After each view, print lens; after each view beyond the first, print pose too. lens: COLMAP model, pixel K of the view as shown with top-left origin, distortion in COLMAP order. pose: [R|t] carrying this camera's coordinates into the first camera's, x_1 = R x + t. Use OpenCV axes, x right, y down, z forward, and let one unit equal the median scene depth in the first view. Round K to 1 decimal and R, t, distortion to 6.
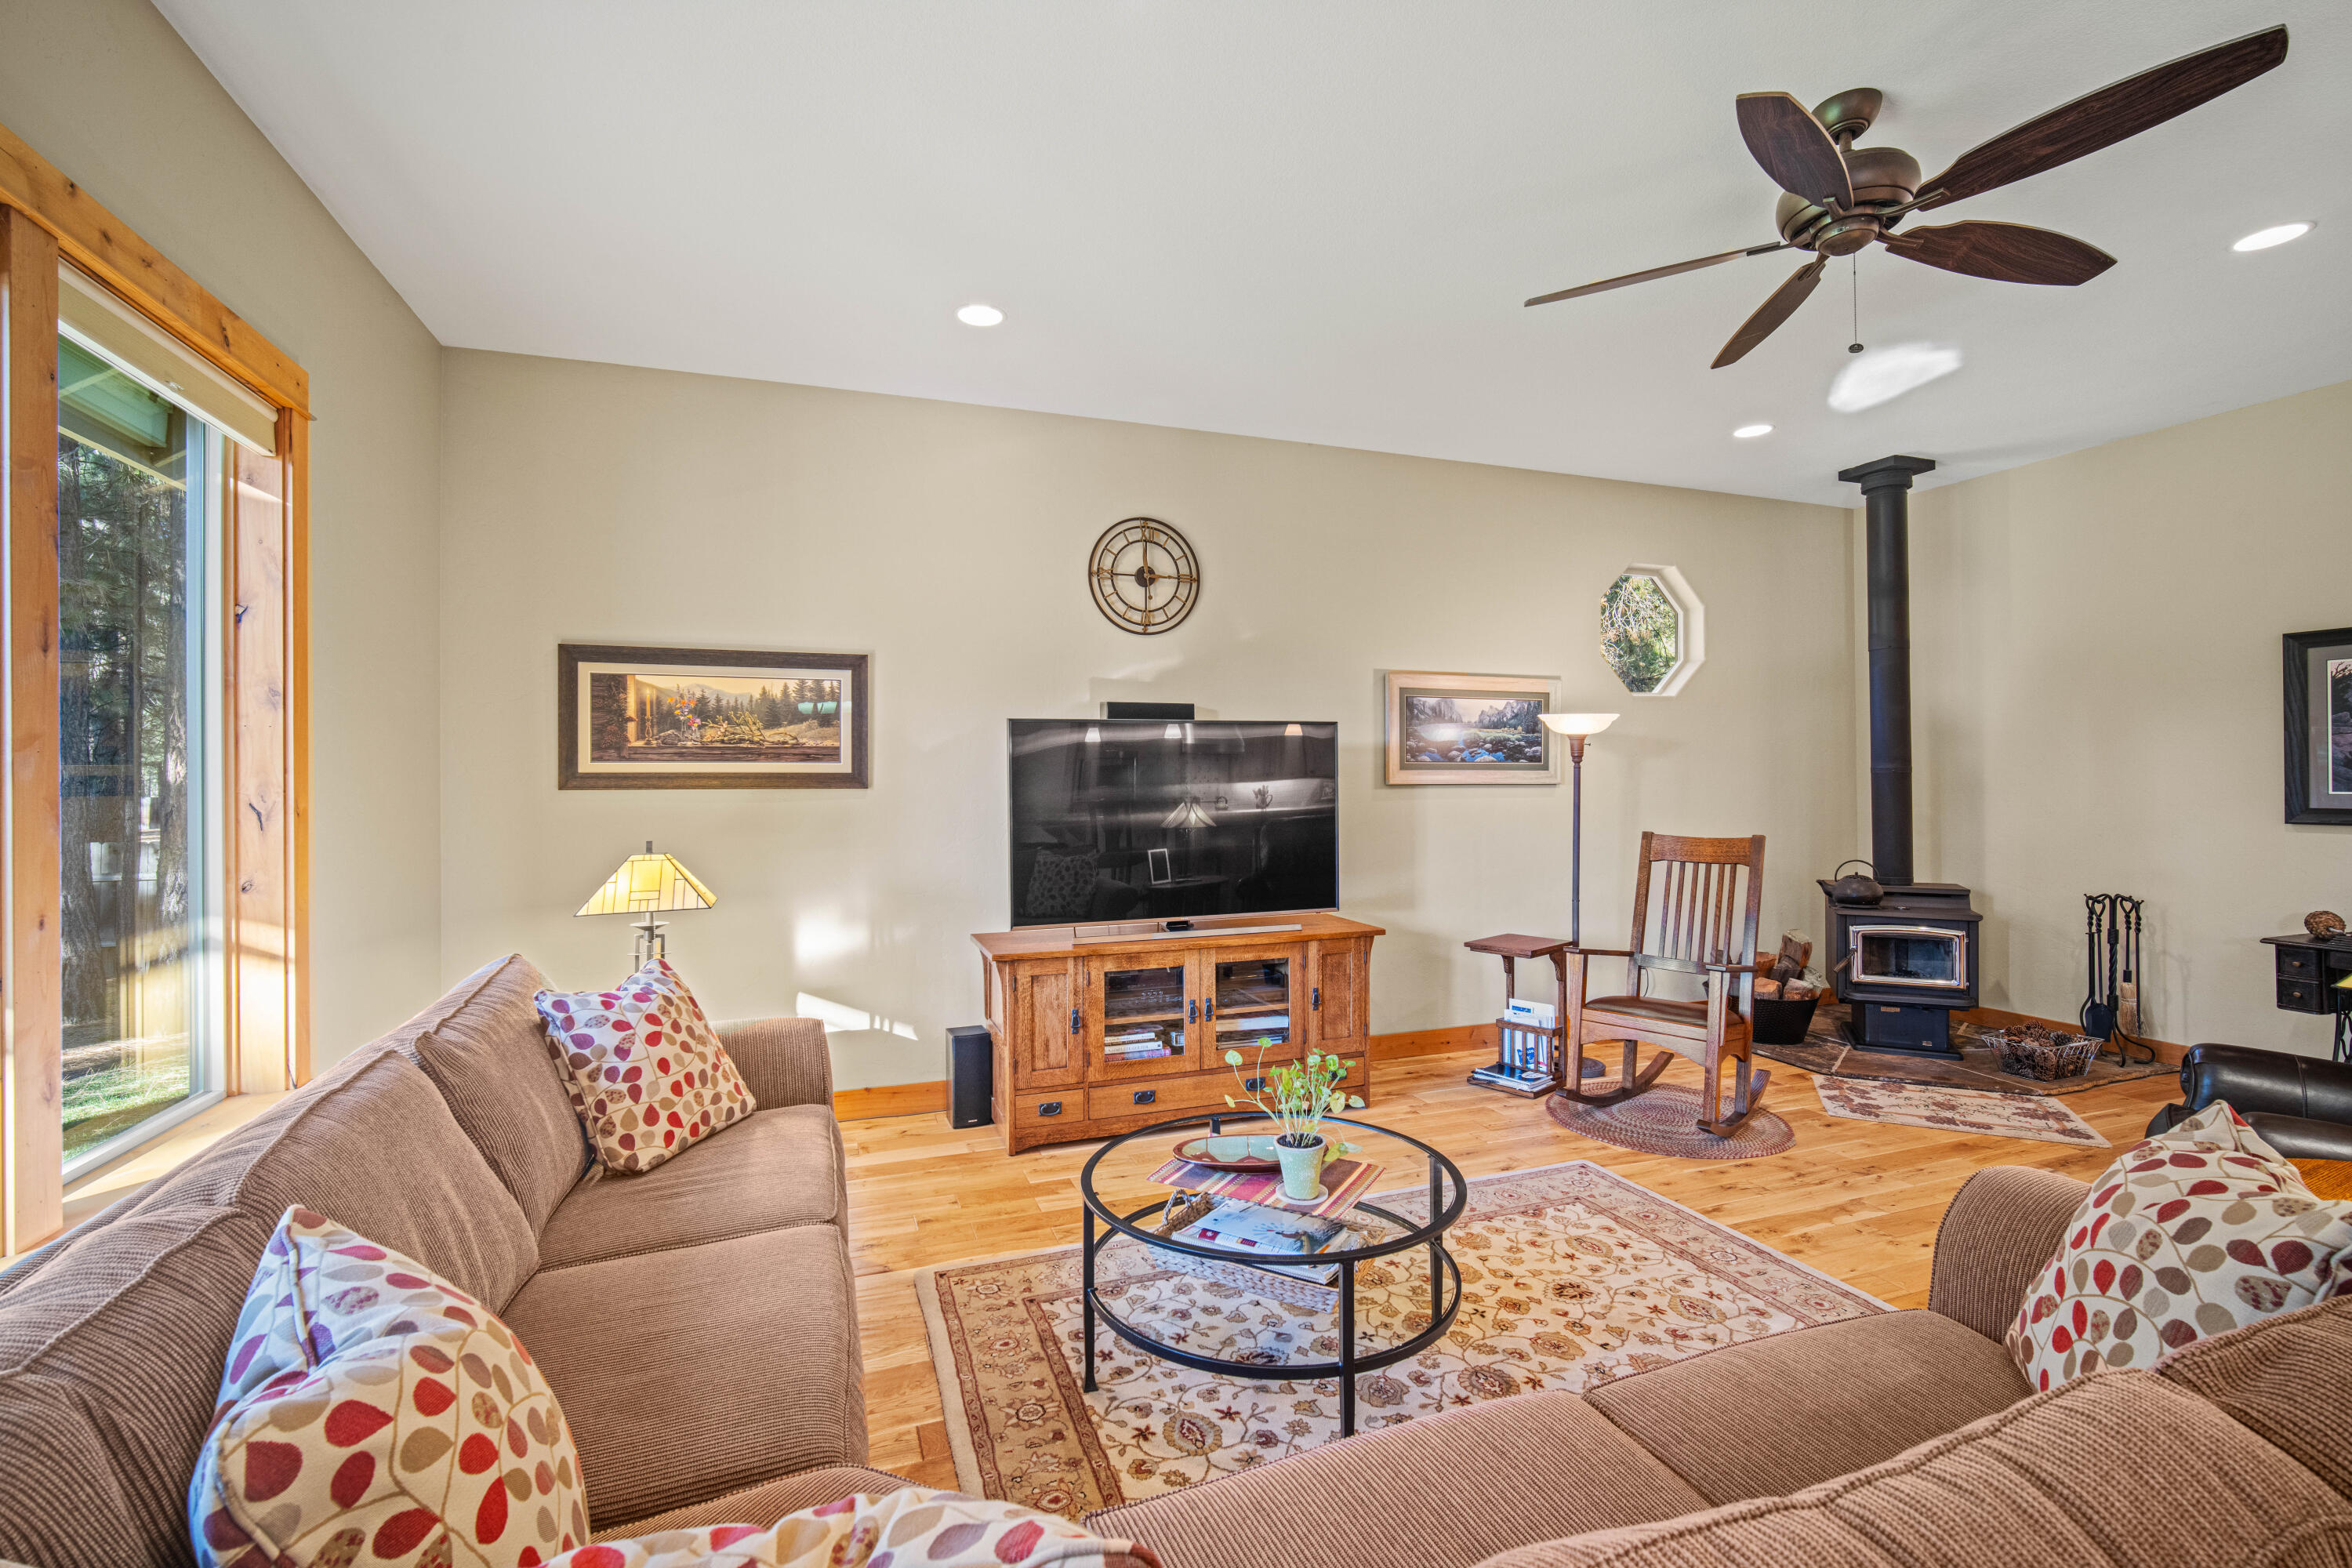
lens RADIAL K [[1024.6, 0, 1170.7], [0, 1024.6, 780.8], [0, 0, 1]] dist [-0.010407, 0.001054]
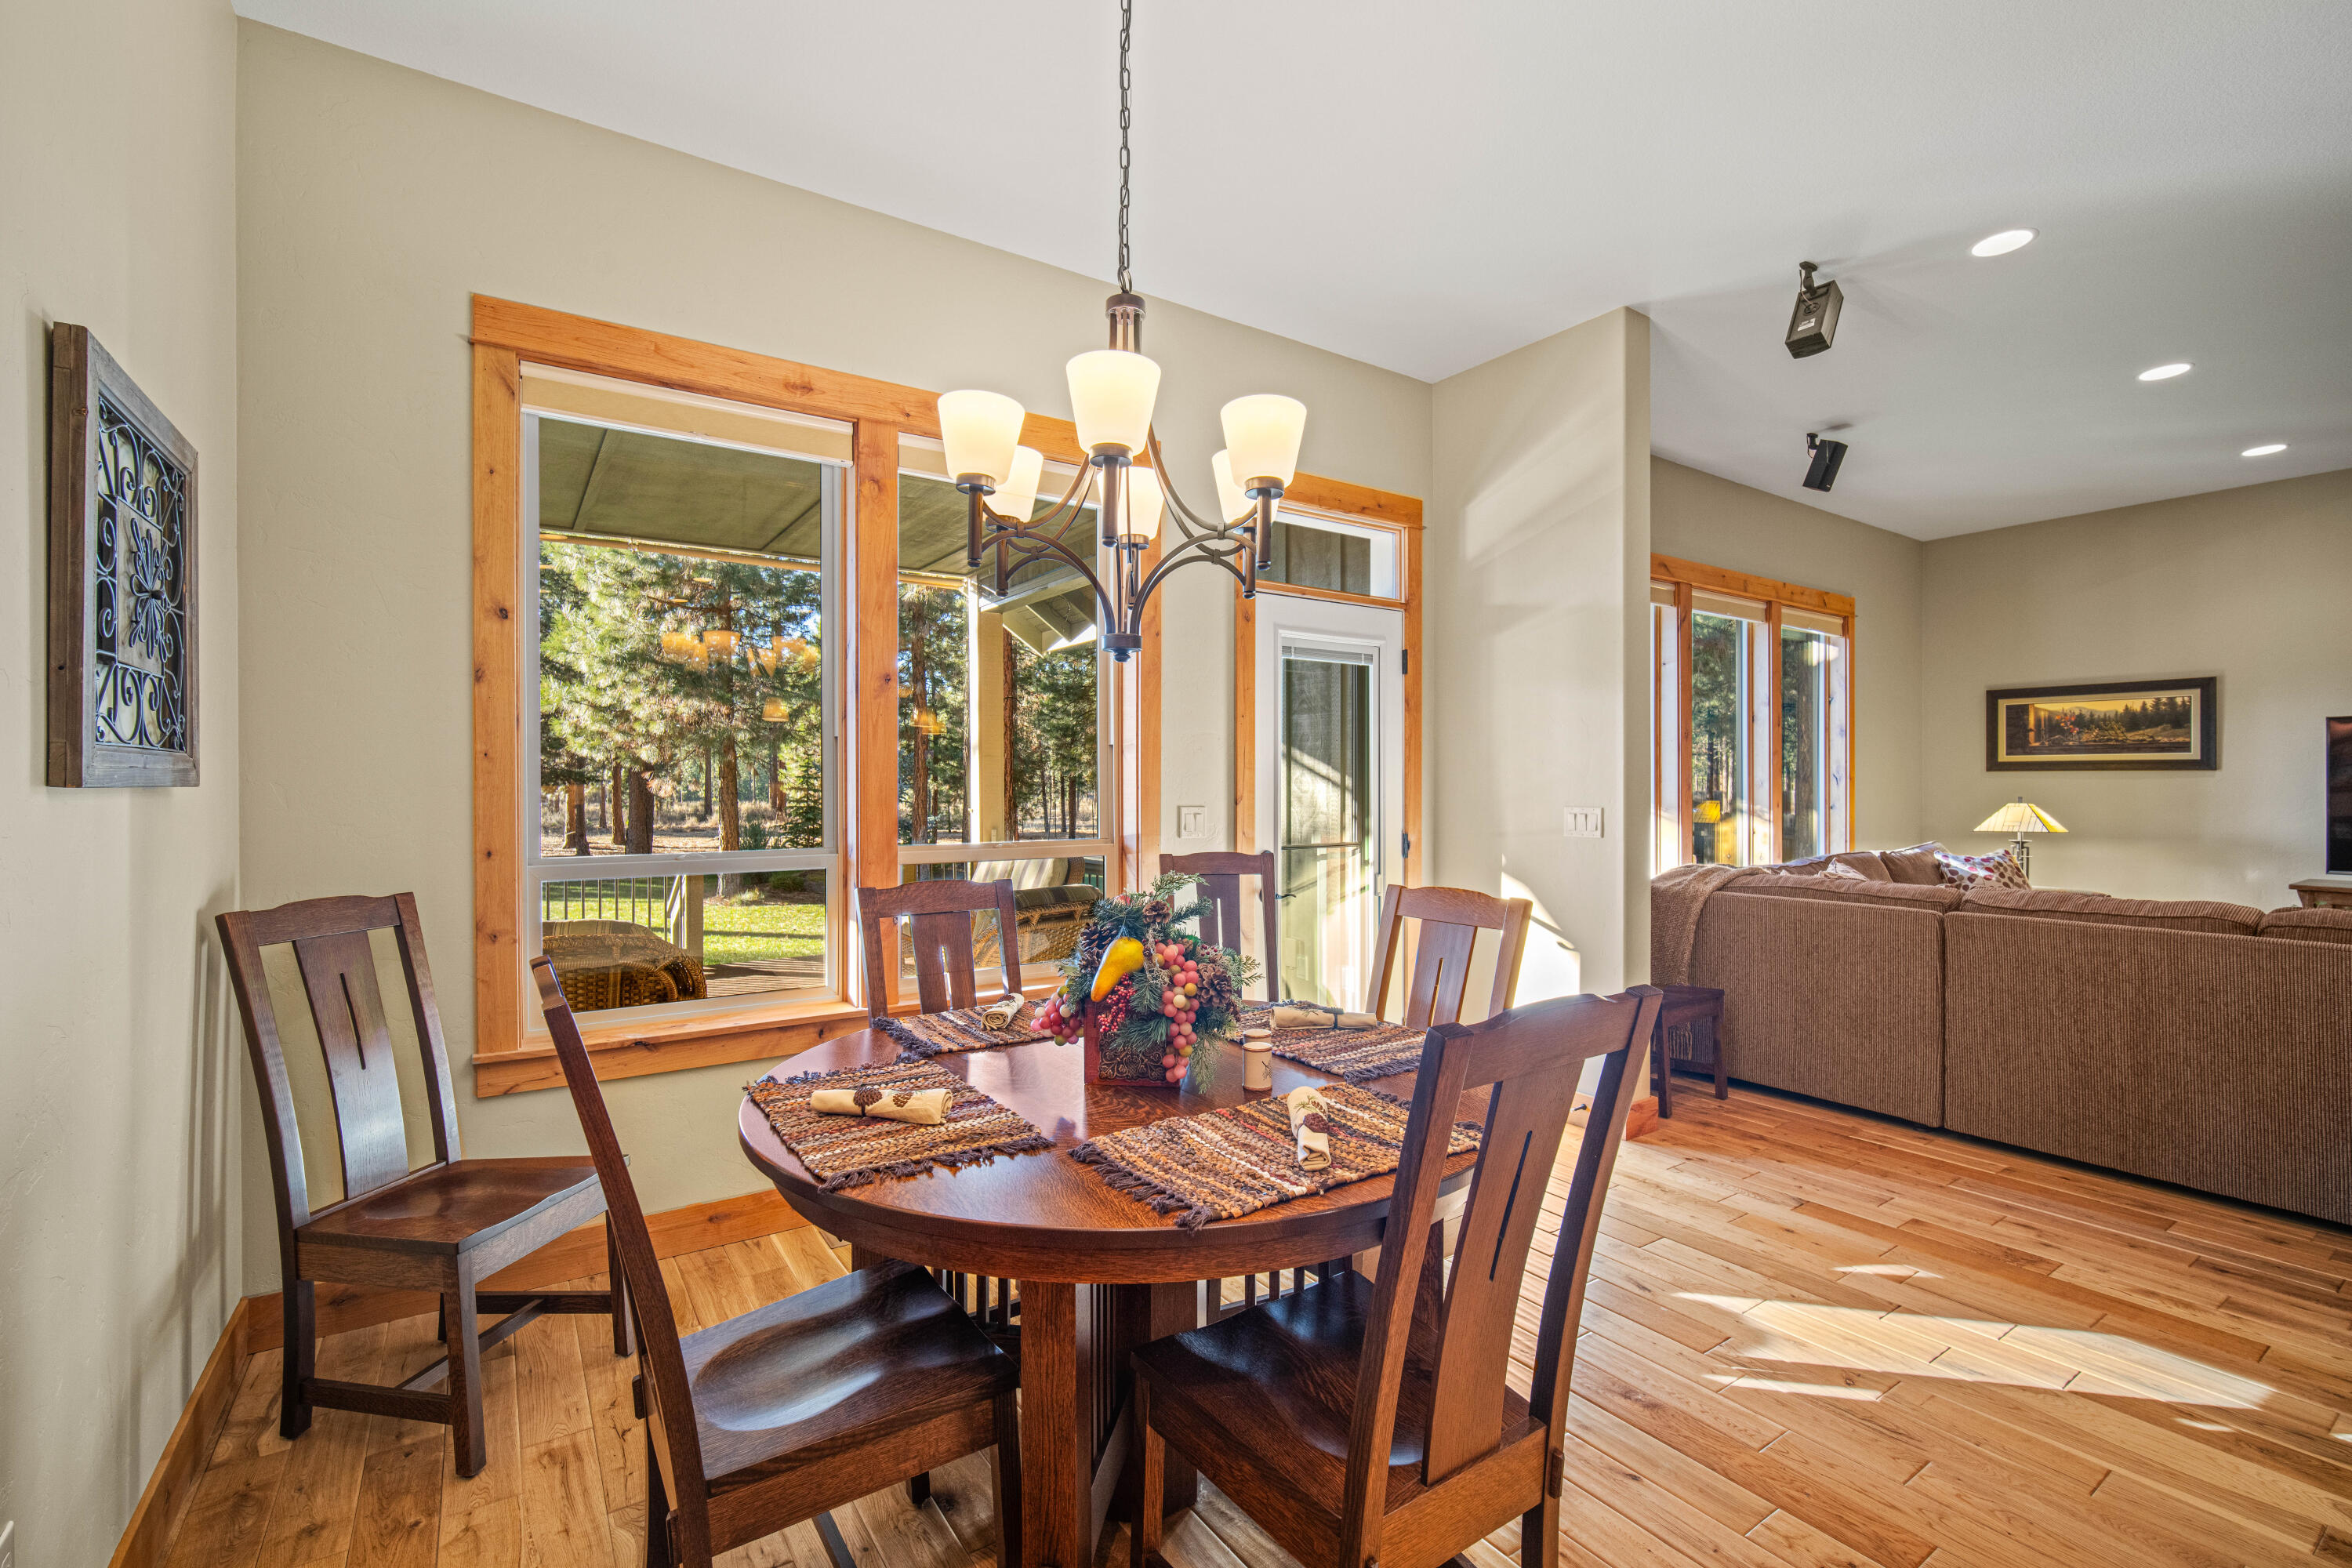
lens RADIAL K [[1024.6, 0, 1170.7], [0, 1024.6, 780.8], [0, 0, 1]] dist [-0.010407, 0.001054]
pose [[0.246686, 0.003098, -0.969090, 0.726764], [-0.001792, 0.999995, 0.002741, 0.021649], [0.969094, 0.001060, 0.246690, -0.775670]]
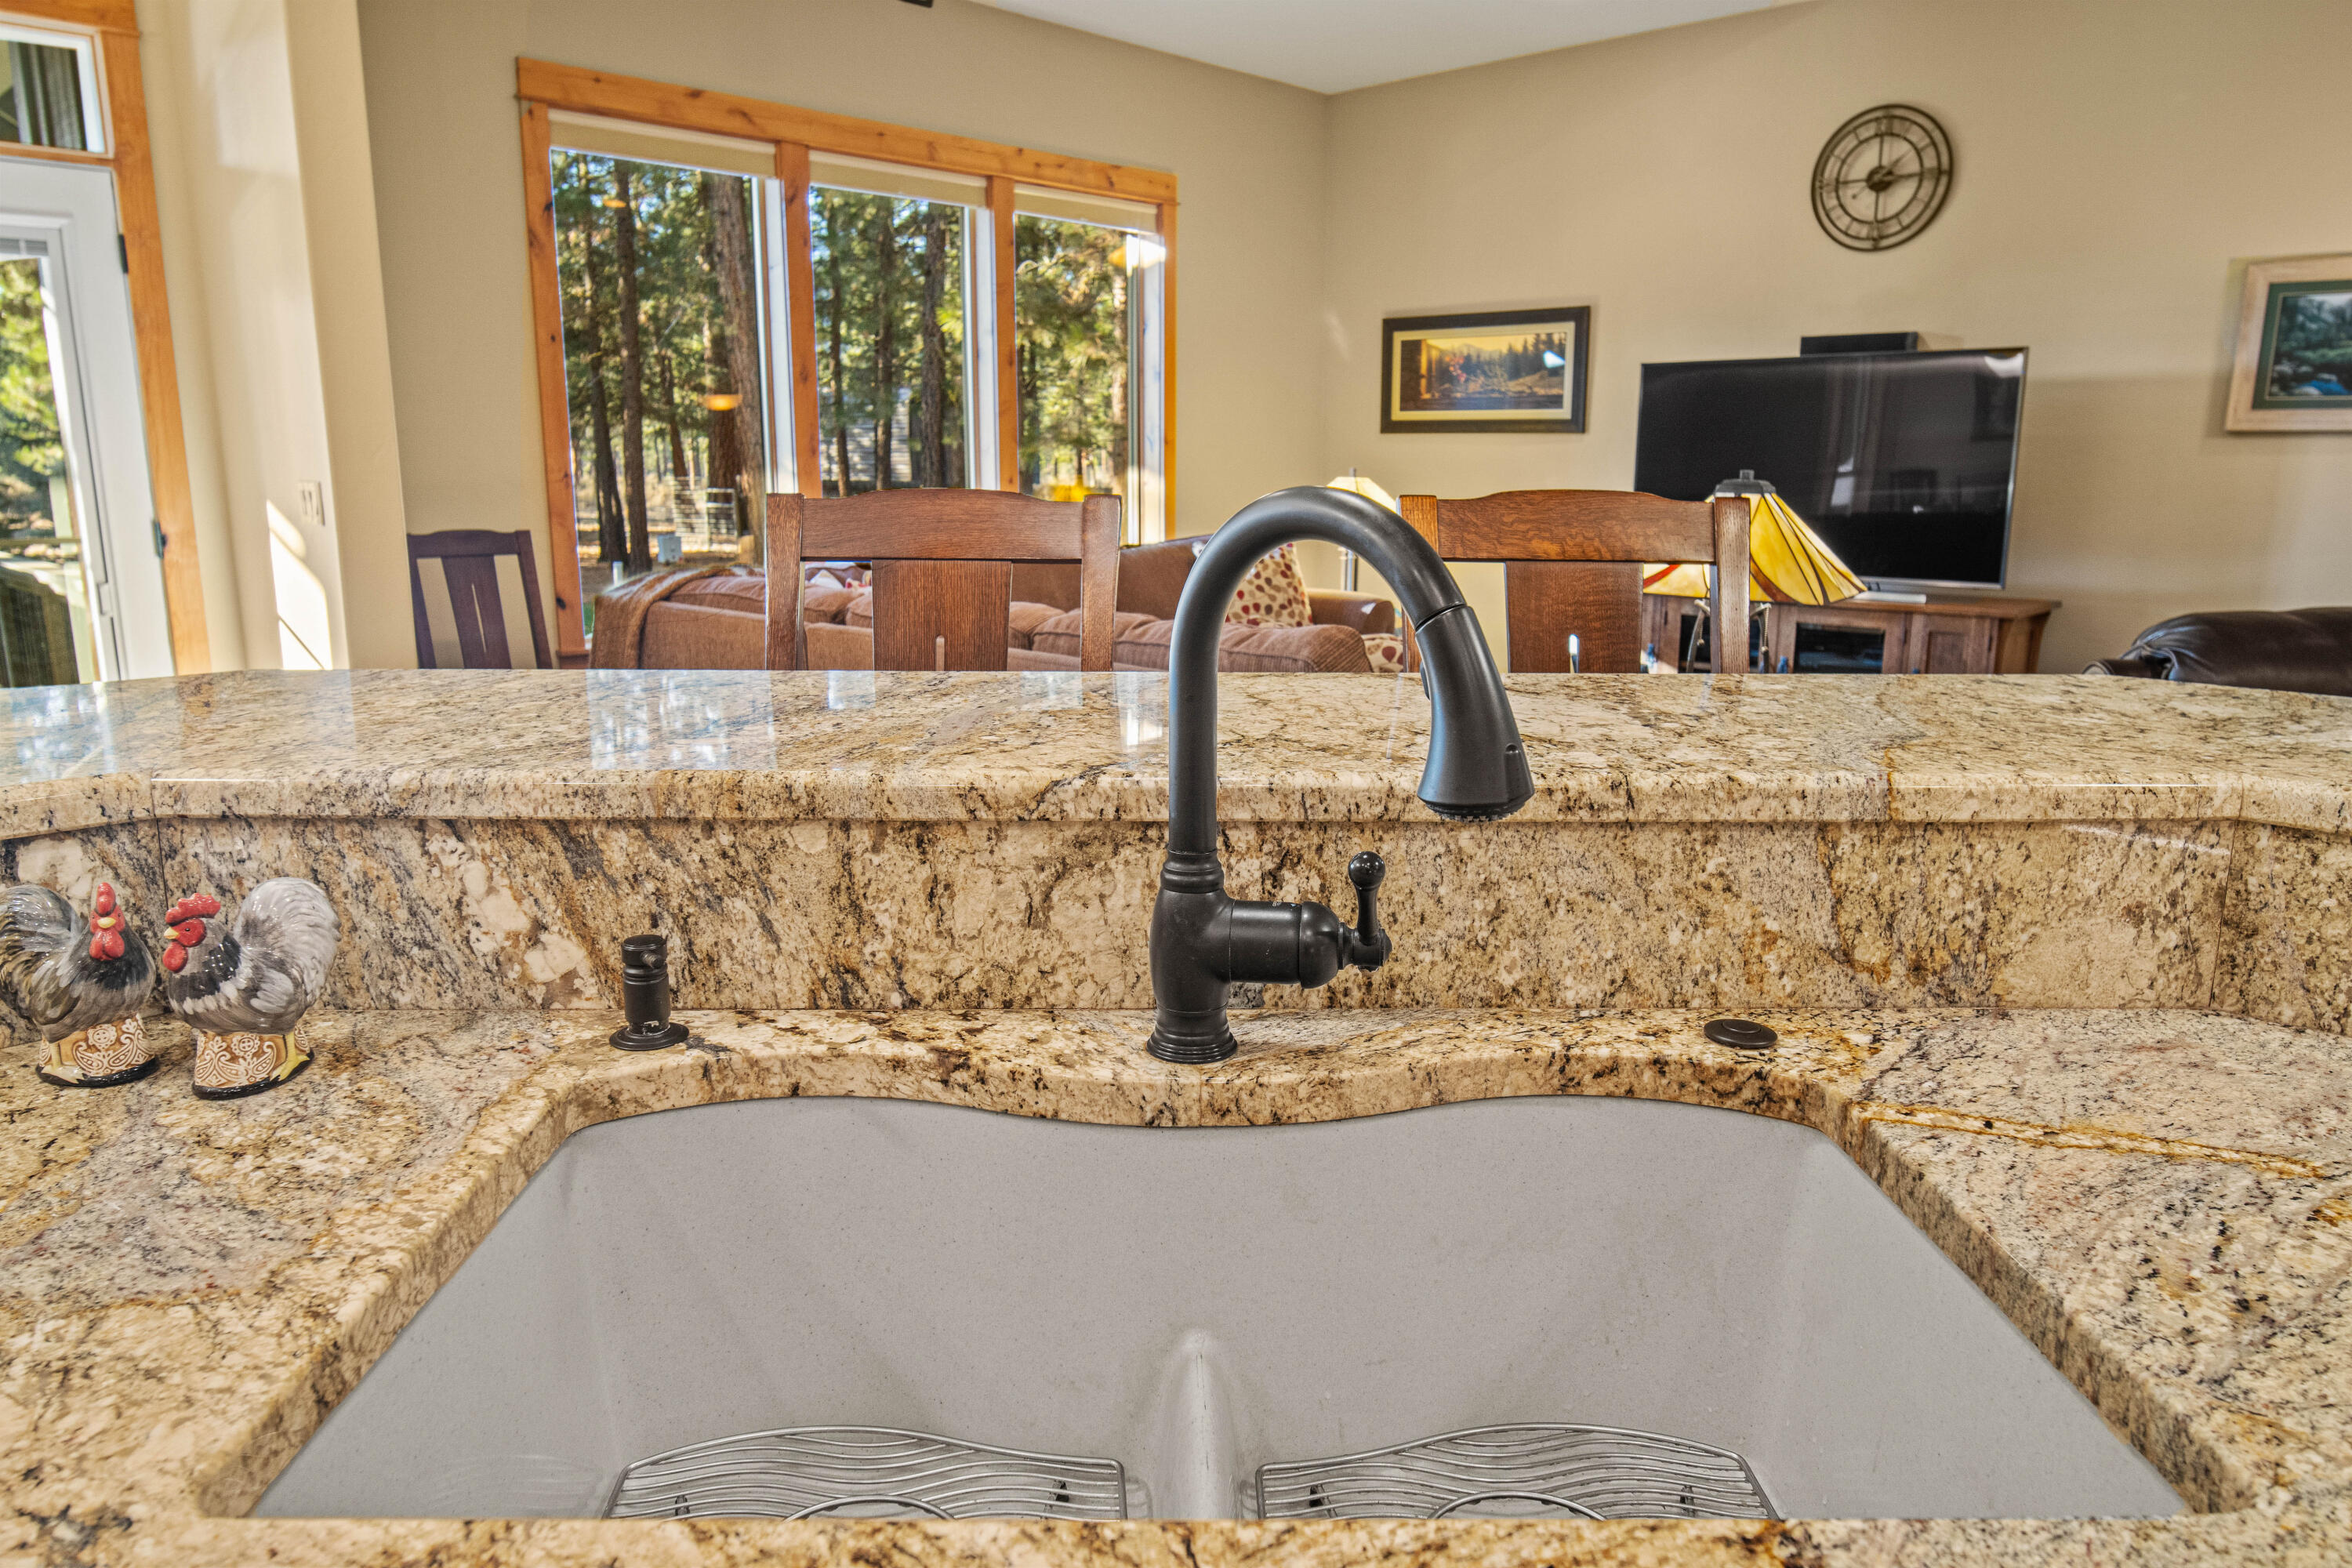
lens RADIAL K [[1559.6, 0, 1174.5], [0, 1559.6, 777.6], [0, 0, 1]] dist [-0.006422, 0.000709]
pose [[0.445658, 0.191039, -0.874582, 1.039930], [-0.007145, 0.977692, 0.209921, 0.020843], [0.895175, -0.087304, 0.437081, -0.145893]]
